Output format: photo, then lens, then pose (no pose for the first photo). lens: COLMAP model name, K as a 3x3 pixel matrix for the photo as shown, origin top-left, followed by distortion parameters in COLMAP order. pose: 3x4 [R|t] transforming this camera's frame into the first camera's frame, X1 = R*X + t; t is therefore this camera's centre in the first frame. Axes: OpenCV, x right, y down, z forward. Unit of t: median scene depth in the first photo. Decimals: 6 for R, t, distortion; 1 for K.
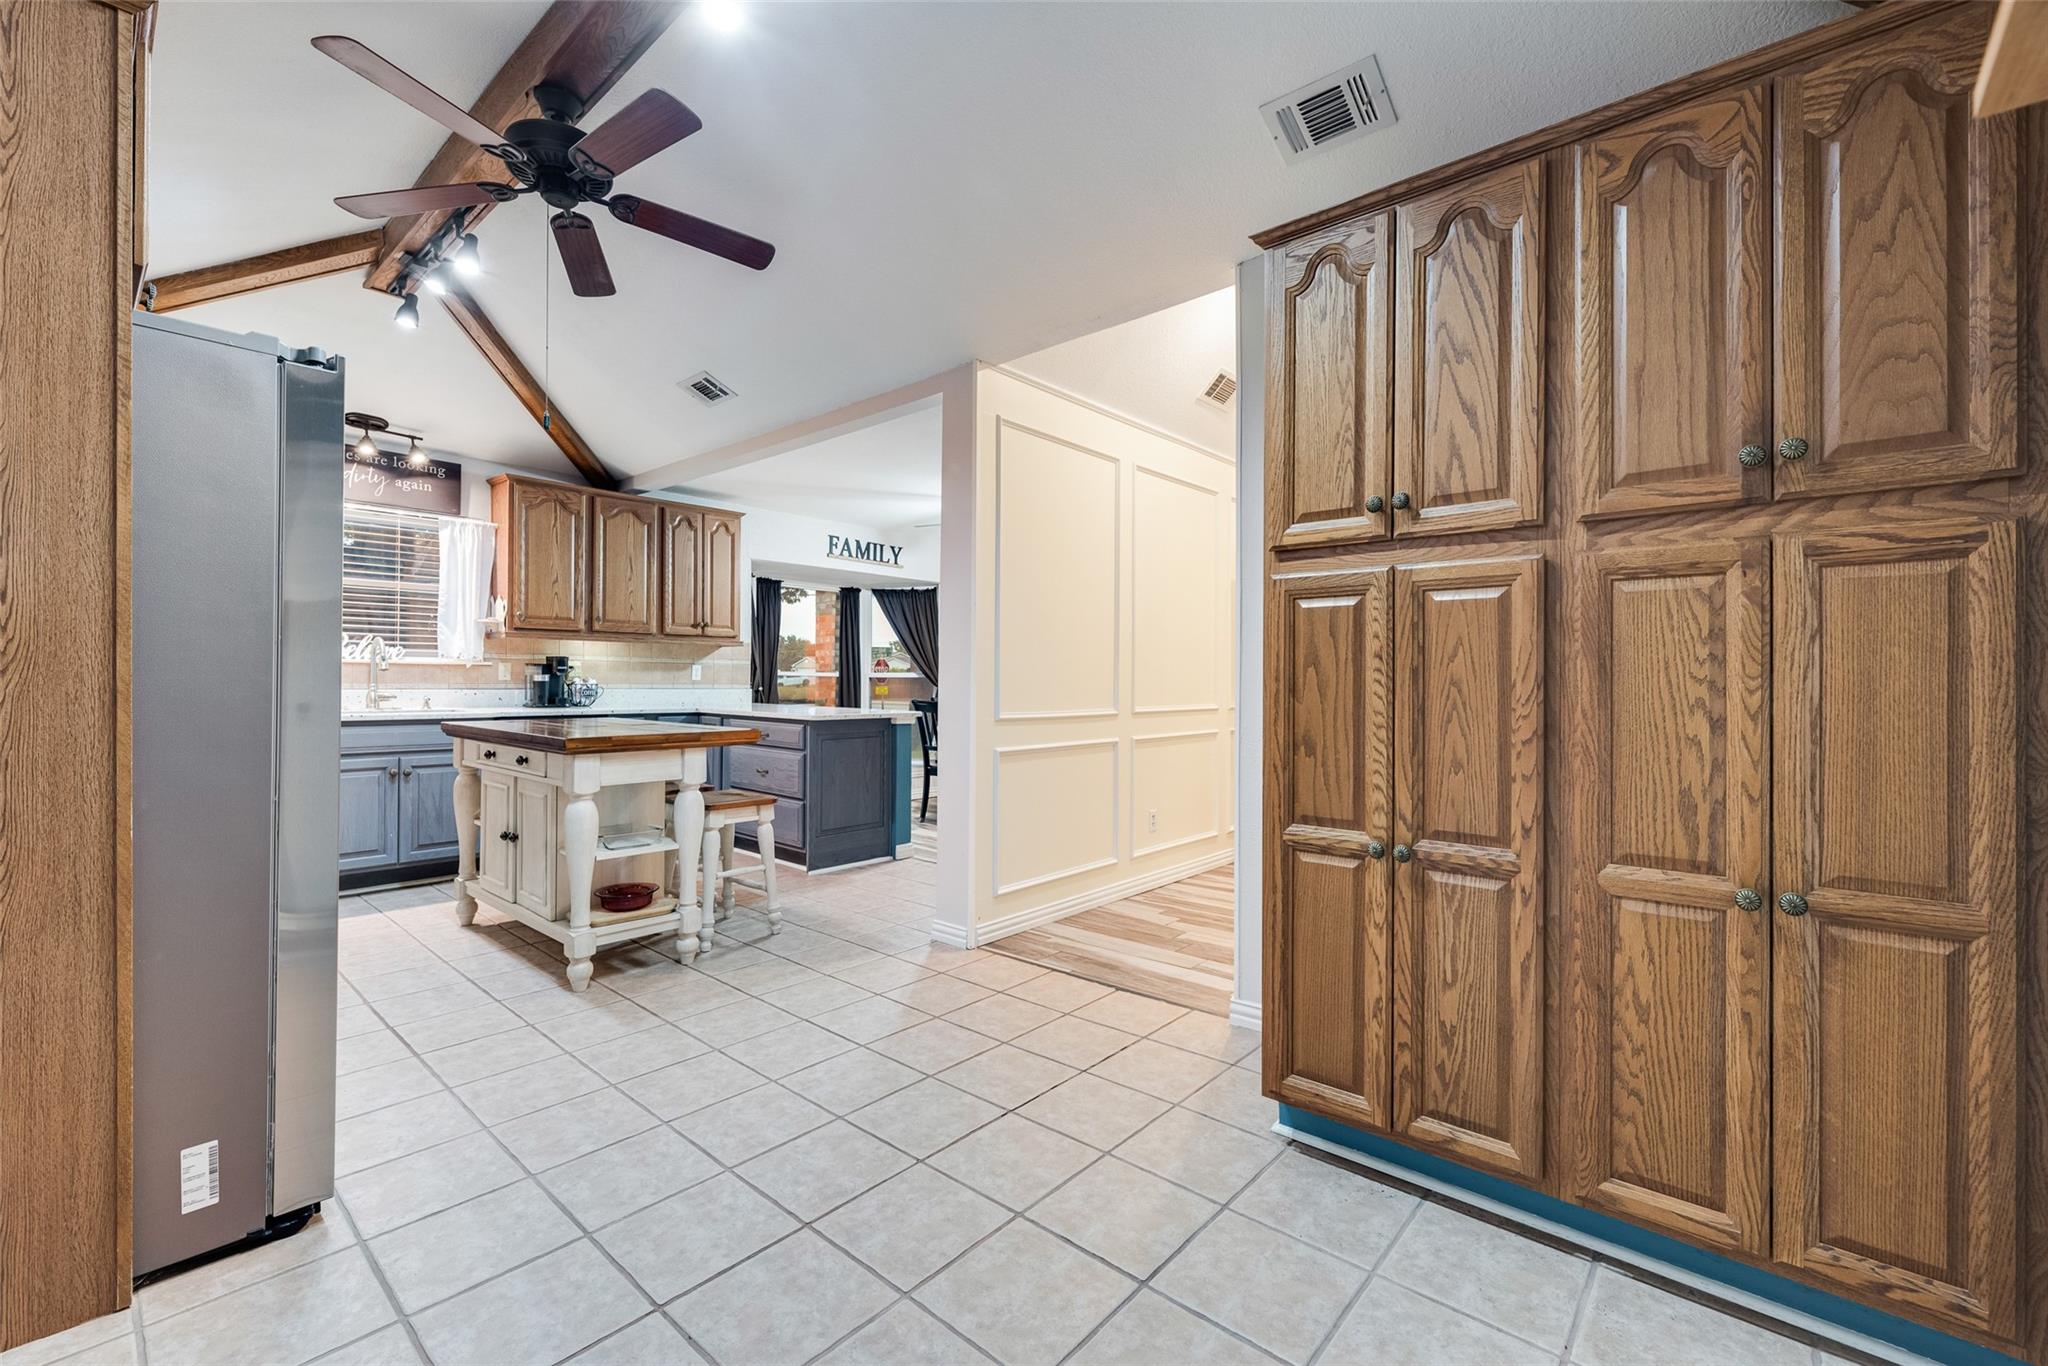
lens RADIAL K [[848.7, 0, 1025.2], [0, 848.7, 676.6], [0, 0, 1]] dist [0.000004, -0.000095]
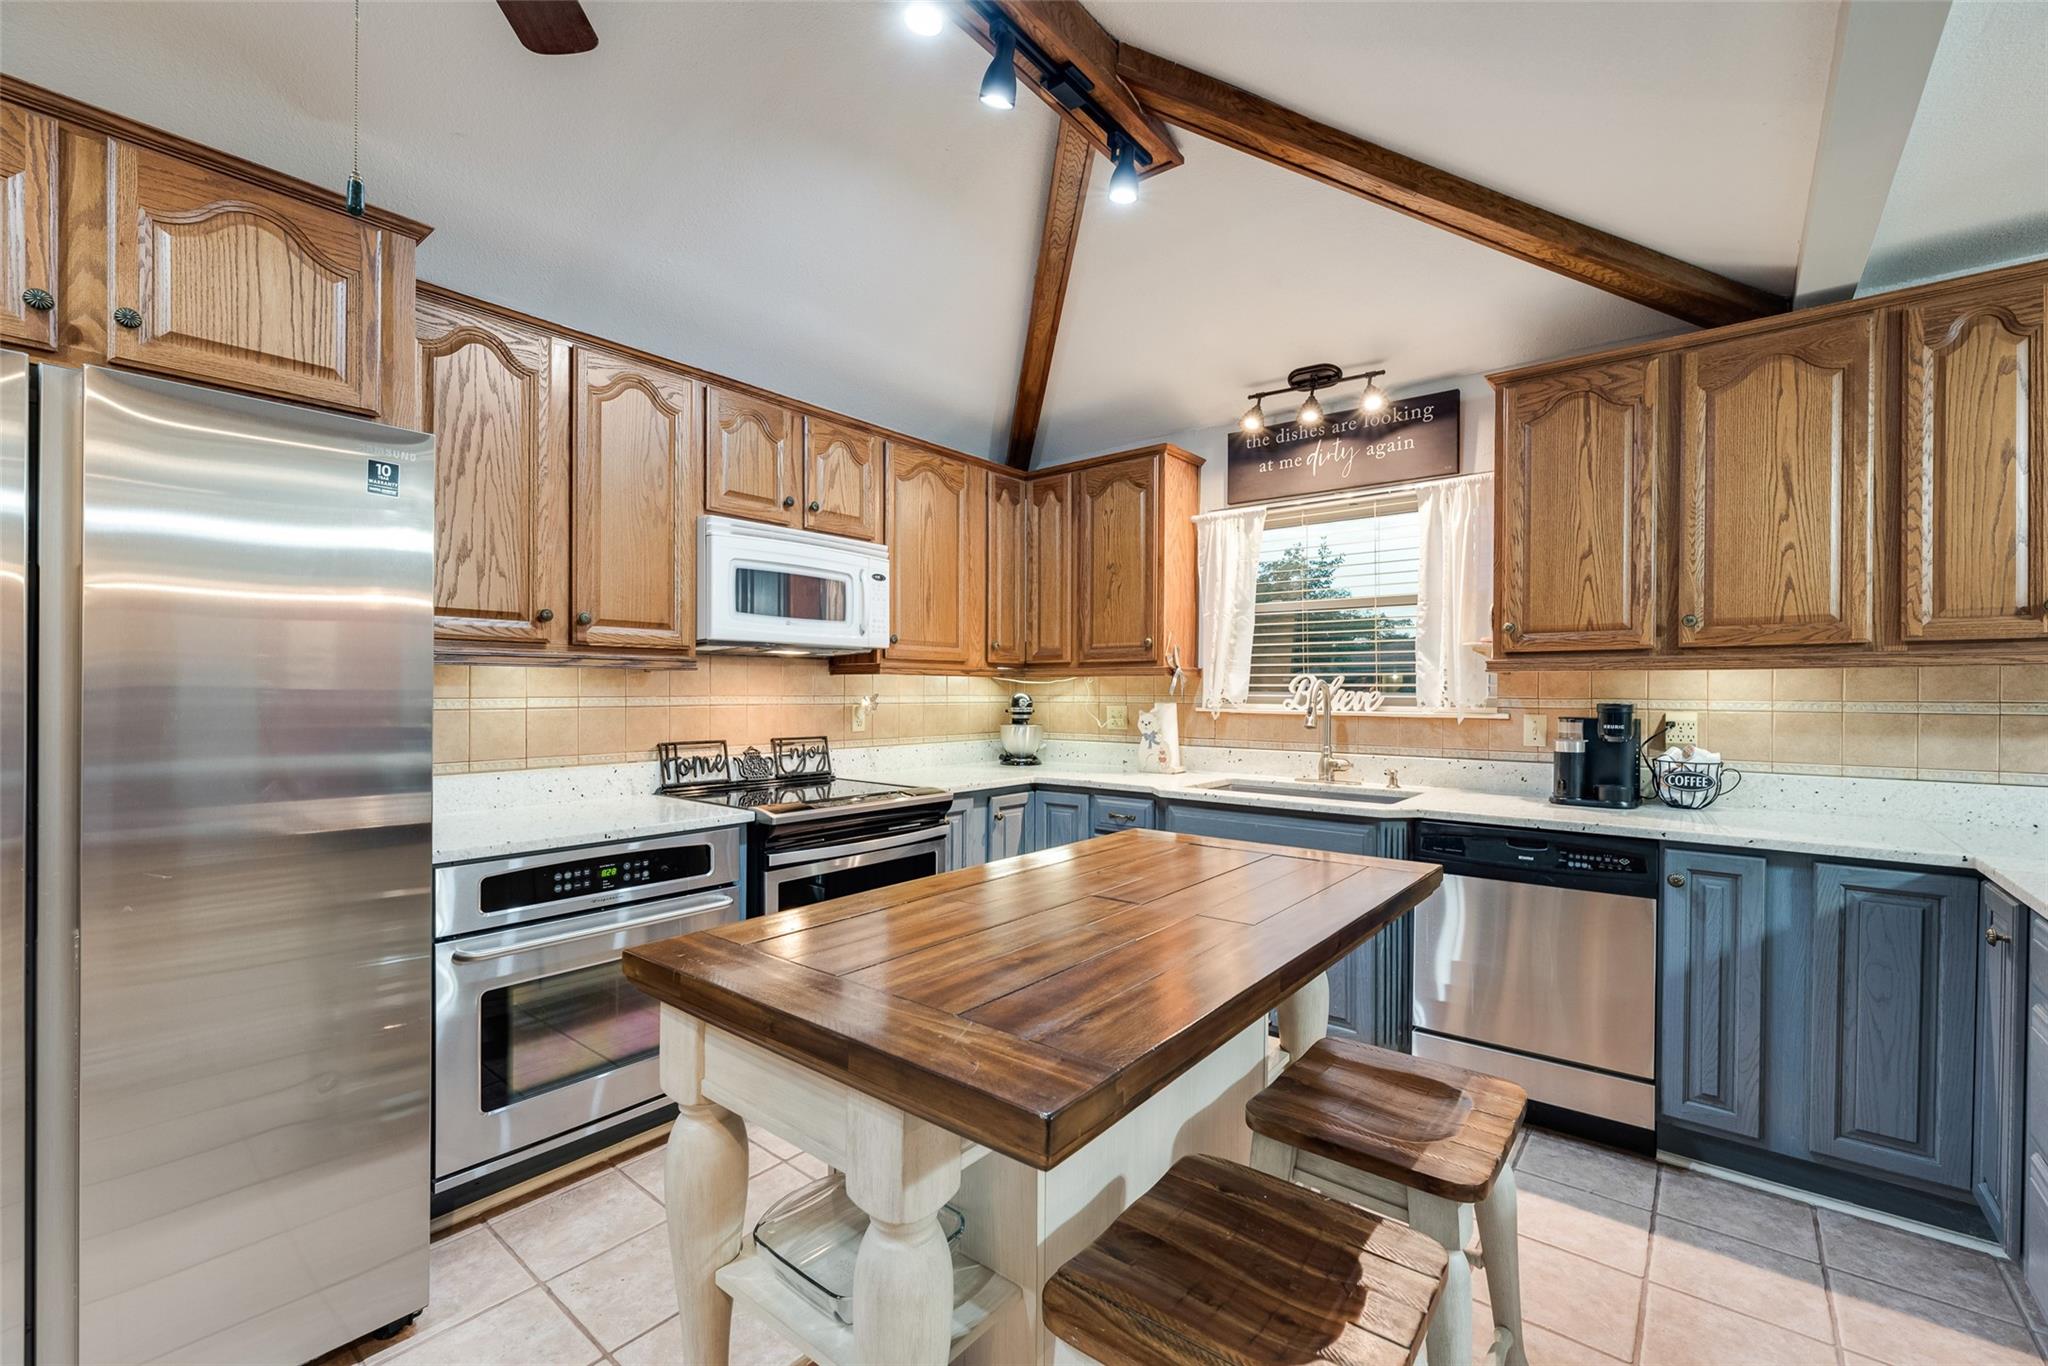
lens RADIAL K [[848.7, 0, 1024.3], [0, 848.7, 697.7], [0, 0, 1]] dist [0.000004, -0.000095]
pose [[0.034320, -0.001944, -0.999409, -0.065558], [-0.000962, 0.999998, -0.001979, -0.026447], [0.999410, 0.001029, 0.034318, 0.645237]]
